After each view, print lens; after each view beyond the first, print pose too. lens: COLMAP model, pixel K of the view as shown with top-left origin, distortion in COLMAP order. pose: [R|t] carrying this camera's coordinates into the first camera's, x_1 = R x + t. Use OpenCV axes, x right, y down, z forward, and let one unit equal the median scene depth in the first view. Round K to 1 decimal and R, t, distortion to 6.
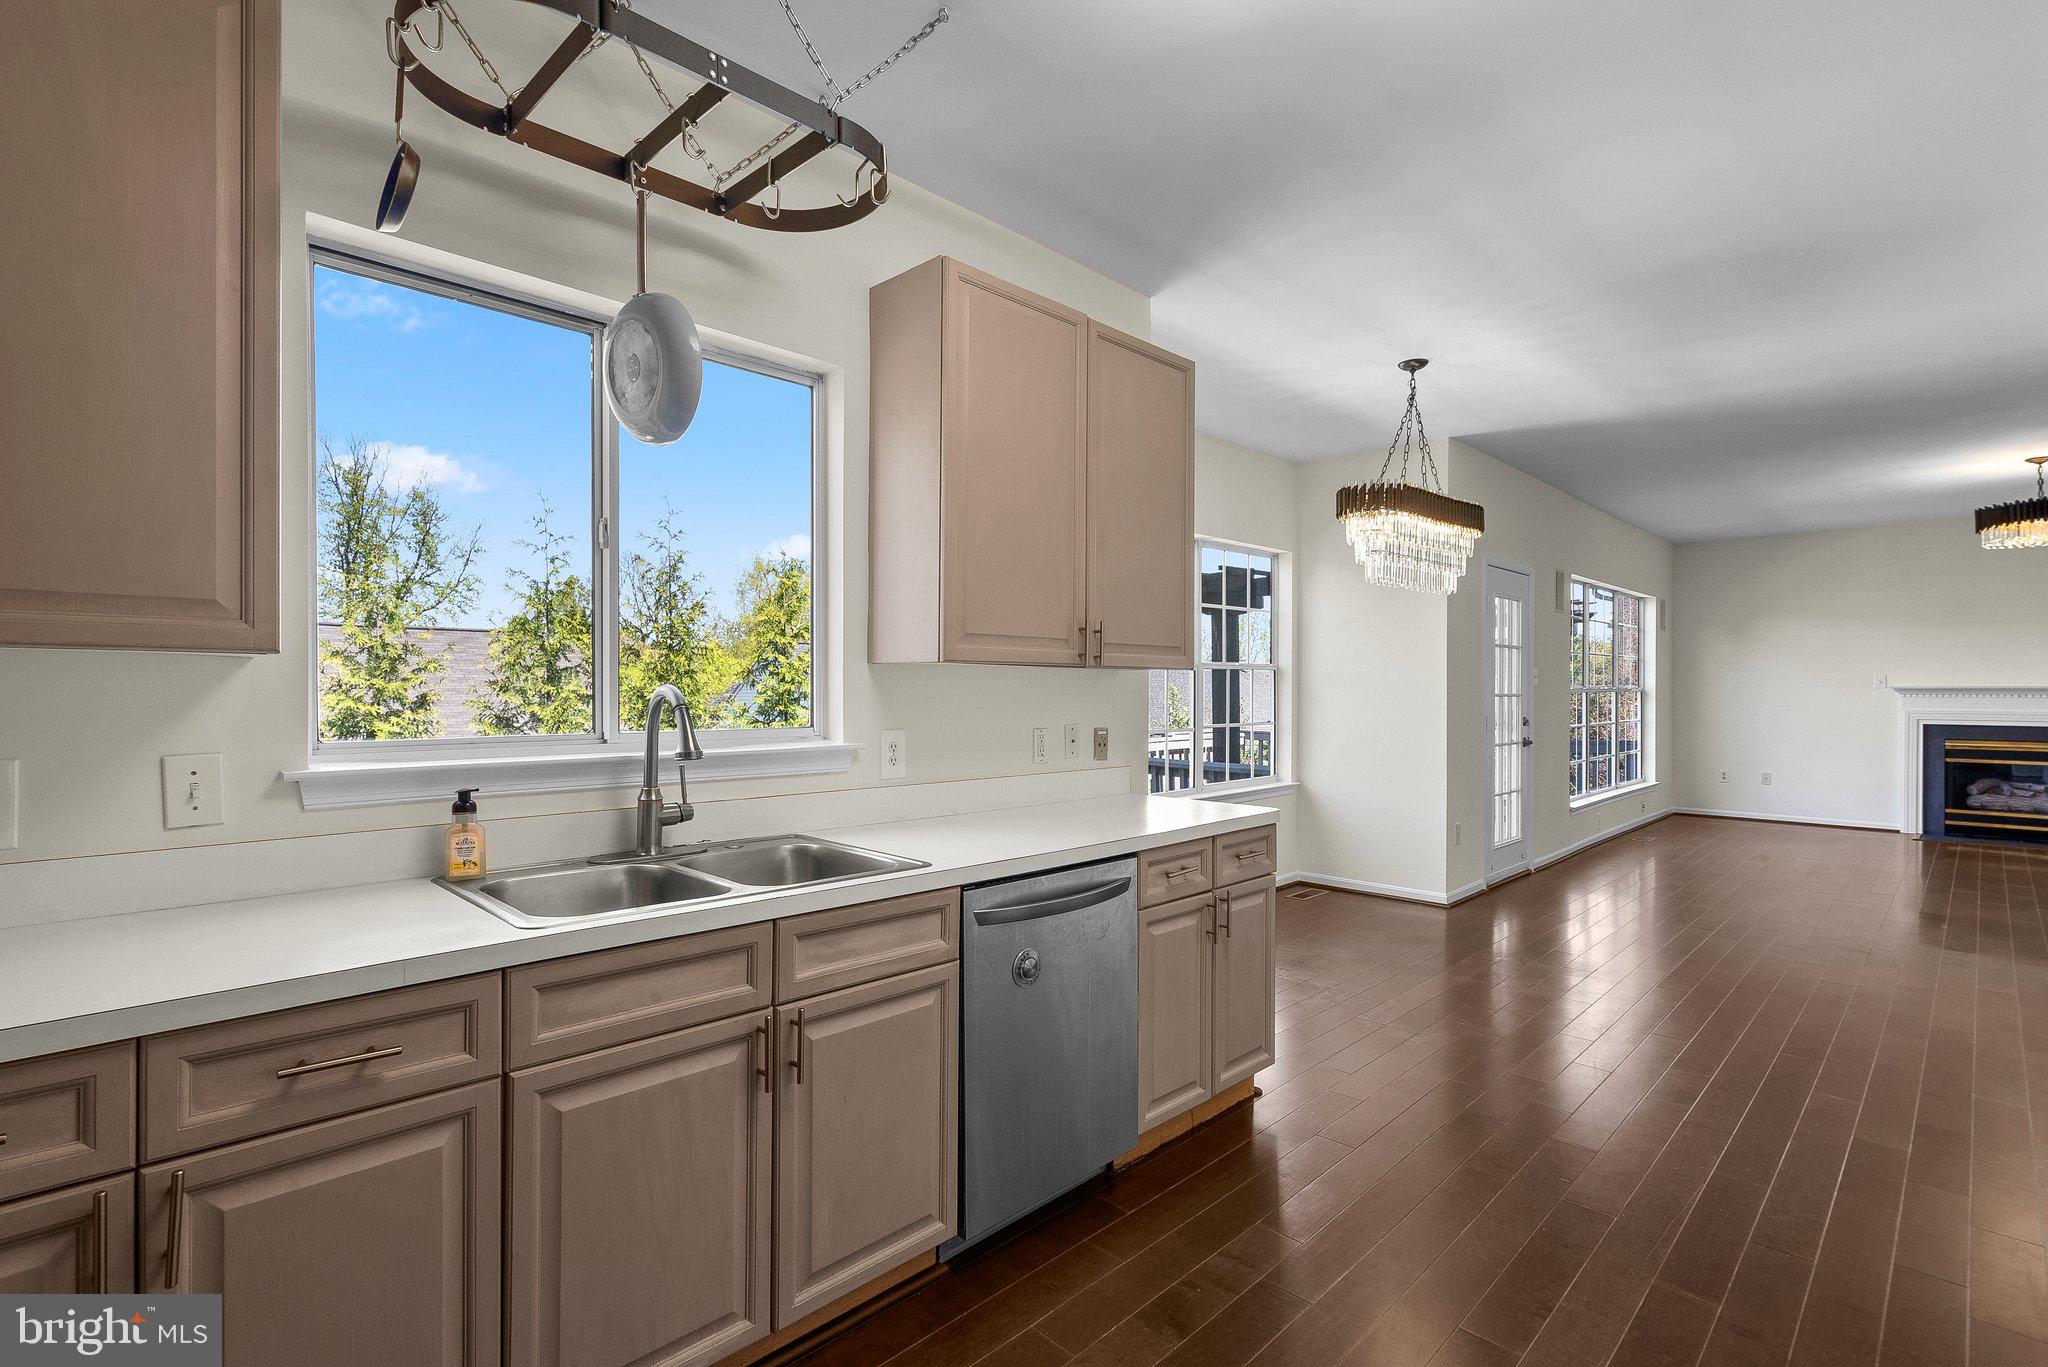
lens RADIAL K [[960.5, 0, 1011.3], [0, 960.5, 689.6], [0, 0, 1]] dist [0.000332, 0.000836]
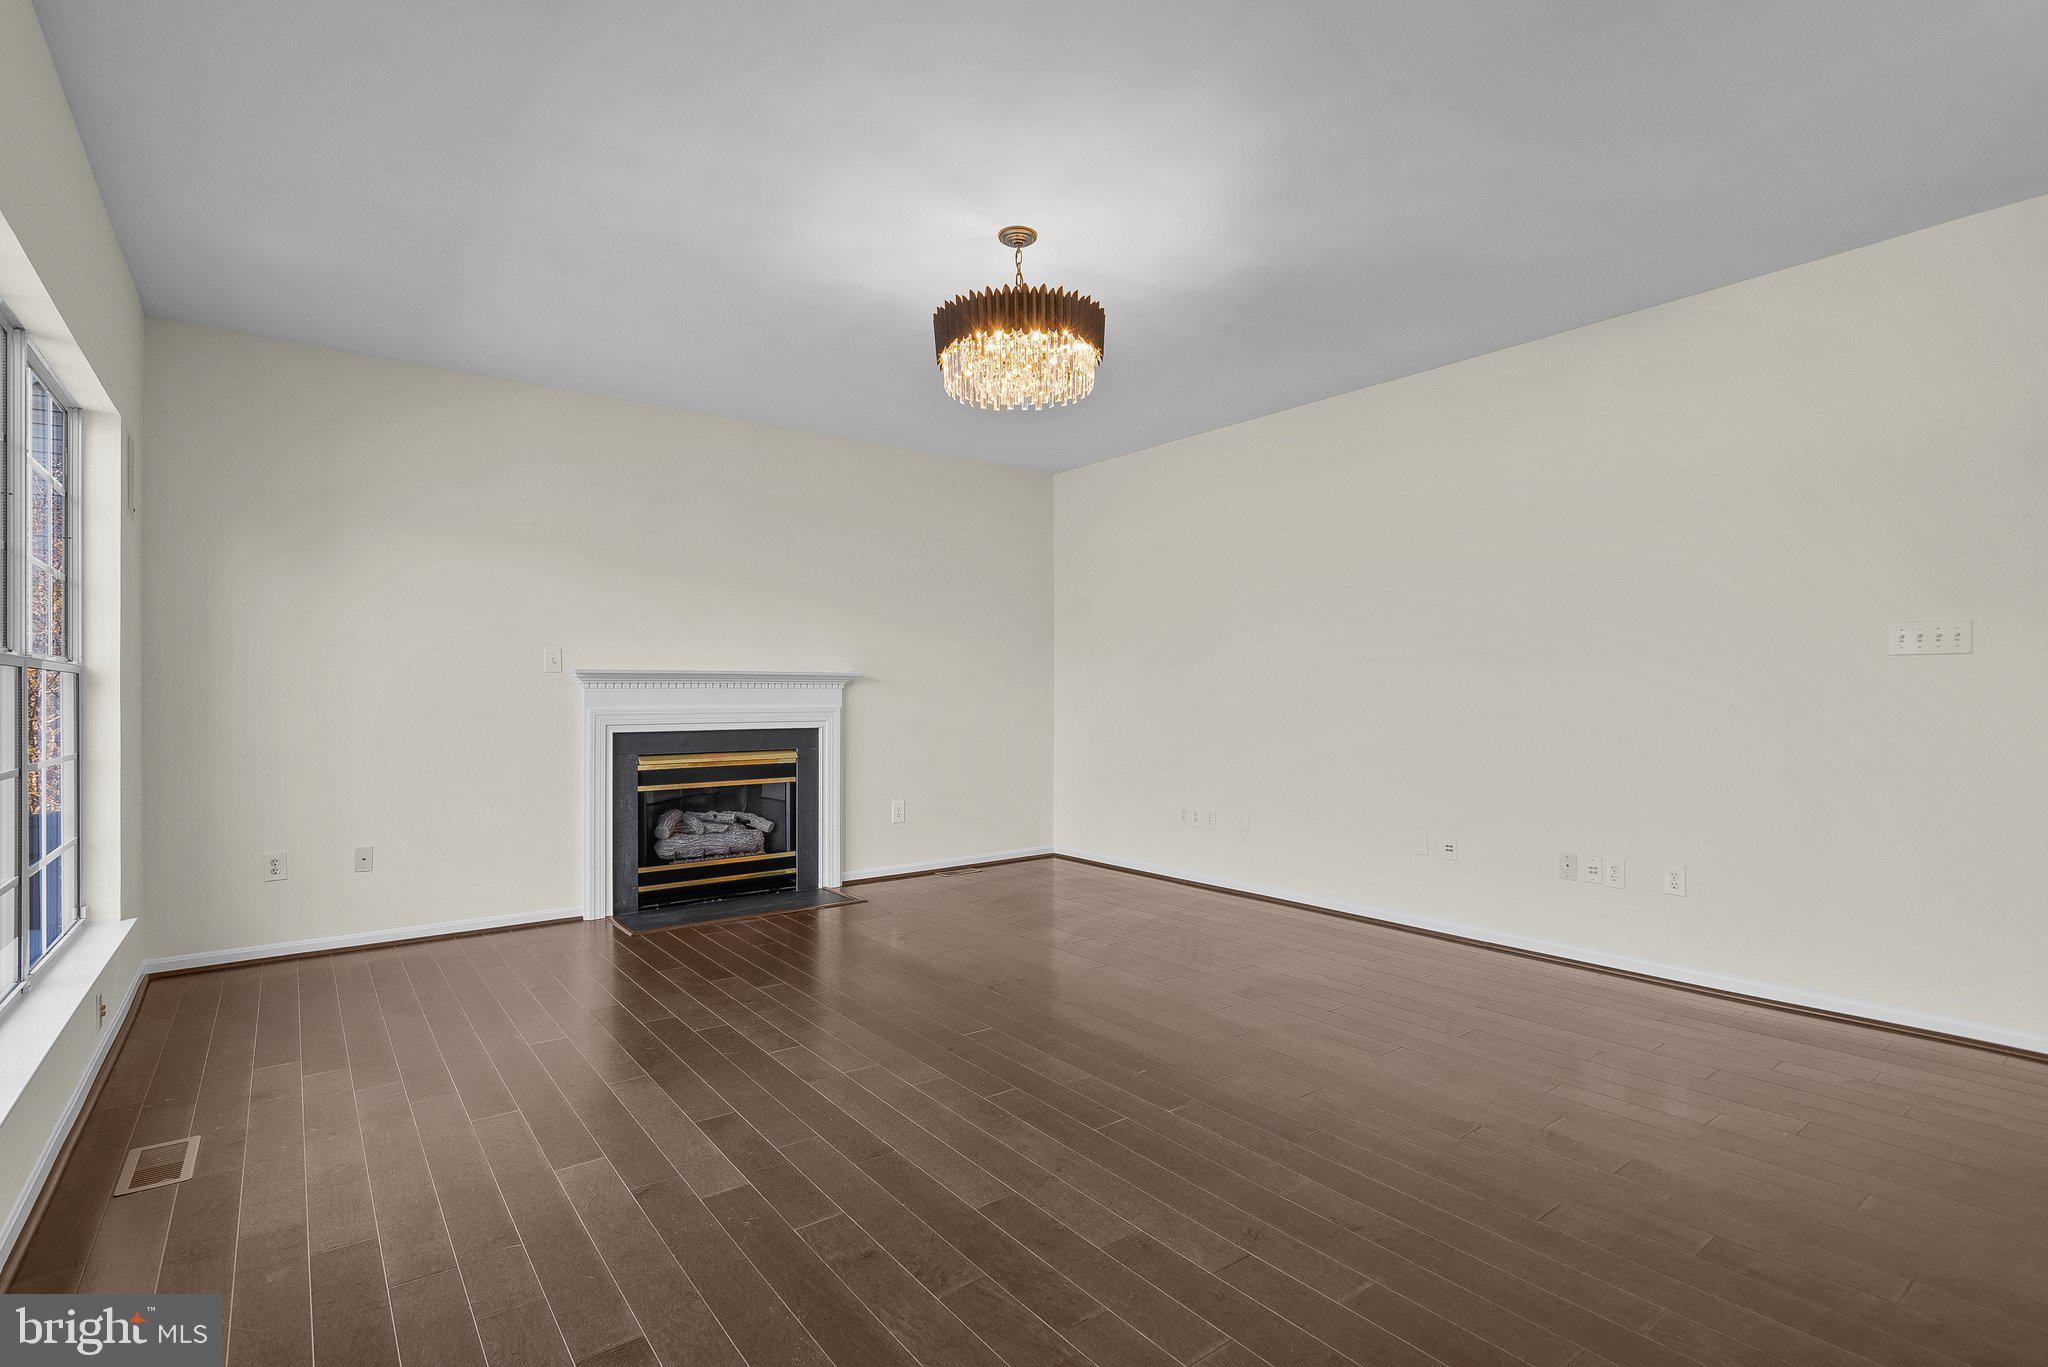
lens RADIAL K [[974.4, 0, 1023.8], [0, 974.4, 696.5], [0, 0, 1]] dist [0.000064, -0.000073]
pose [[0.127562, -0.002581, 0.991827, 0.423516], [0.006202, 0.999979, 0.001804, 0.015293], [-0.991811, 0.005922, 0.127575, 0.748714]]
